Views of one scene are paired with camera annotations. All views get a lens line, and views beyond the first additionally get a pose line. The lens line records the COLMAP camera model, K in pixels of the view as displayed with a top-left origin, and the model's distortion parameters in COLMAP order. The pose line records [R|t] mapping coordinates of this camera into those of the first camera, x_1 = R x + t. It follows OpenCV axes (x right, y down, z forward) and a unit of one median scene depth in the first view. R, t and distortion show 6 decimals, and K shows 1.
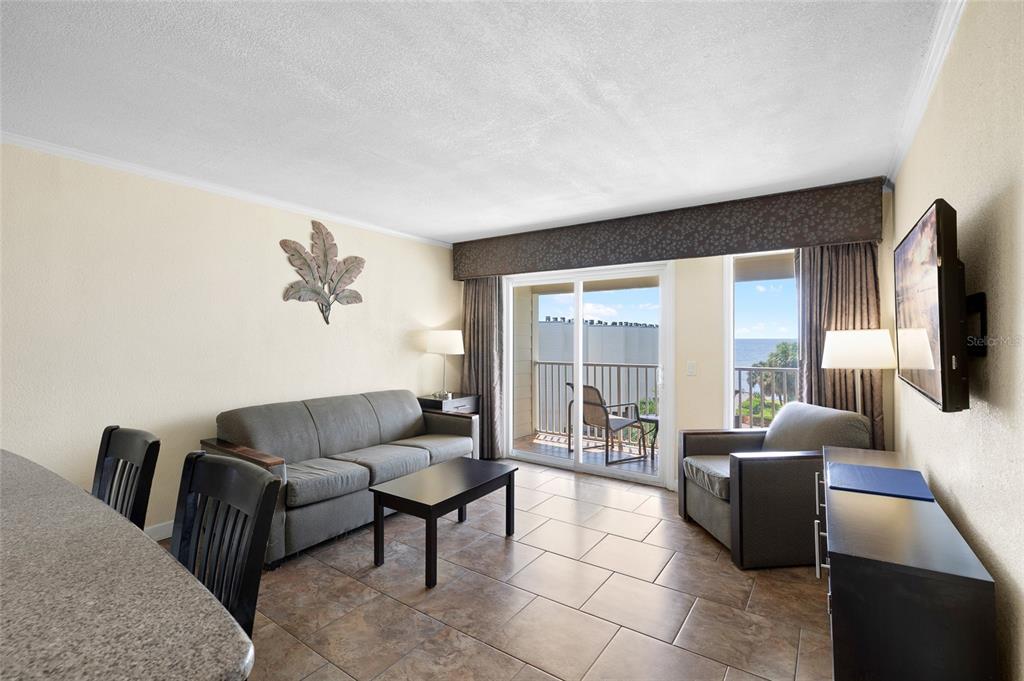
lens RADIAL K [[455.7, 0, 511.9], [0, 455.7, 335.6], [0, 0, 1]] dist [-0.000805, -0.000043]
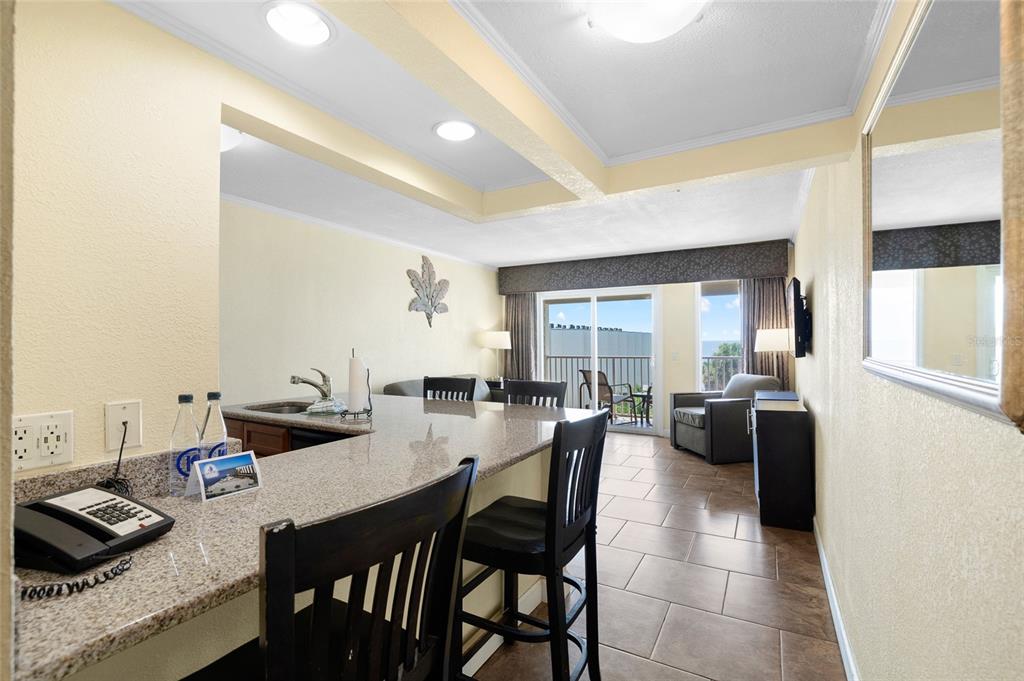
lens RADIAL K [[455.7, 0, 512.3], [0, 455.7, 342.2], [0, 0, 1]] dist [-0.000805, -0.000043]
pose [[0.994677, -0.008526, 0.102687, -0.301465], [0.007949, 0.999950, 0.006023, 0.014951], [-0.102734, -0.005175, 0.994695, -0.458591]]
